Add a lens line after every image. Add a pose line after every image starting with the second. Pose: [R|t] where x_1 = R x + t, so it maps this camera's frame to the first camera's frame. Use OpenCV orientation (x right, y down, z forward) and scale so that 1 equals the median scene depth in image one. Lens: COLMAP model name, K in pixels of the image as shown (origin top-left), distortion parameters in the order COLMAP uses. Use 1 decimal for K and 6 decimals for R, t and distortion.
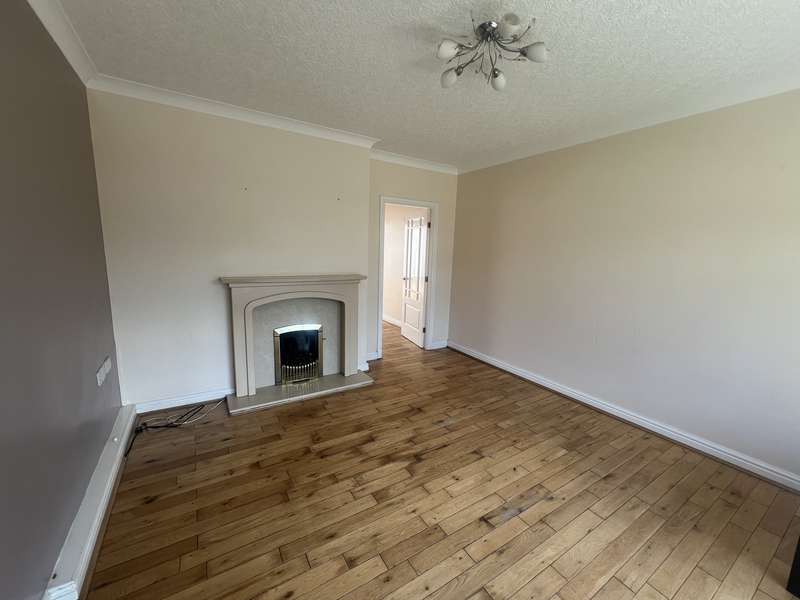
lens RADIAL K [[319.0, 0, 396.6], [0, 319.0, 298.0], [0, 0, 1]] dist [-0.000461, 0.000452]
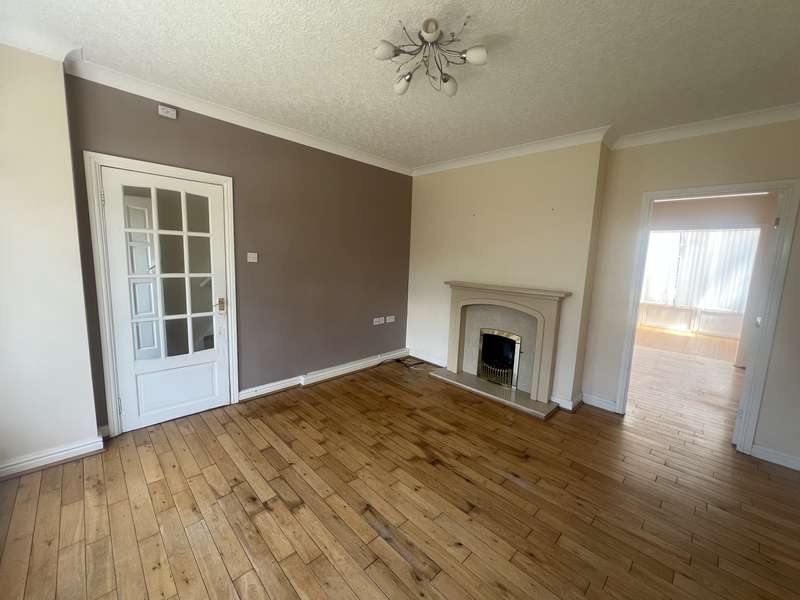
lens RADIAL K [[319.0, 0, 395.1], [0, 319.0, 296.6], [0, 0, 1]] dist [-0.000461, 0.000452]
pose [[0.226522, 0.103927, -0.968446, 0.915485], [-0.181951, 0.981304, 0.062748, -0.042294], [0.956860, 0.161996, 0.241197, 0.540485]]
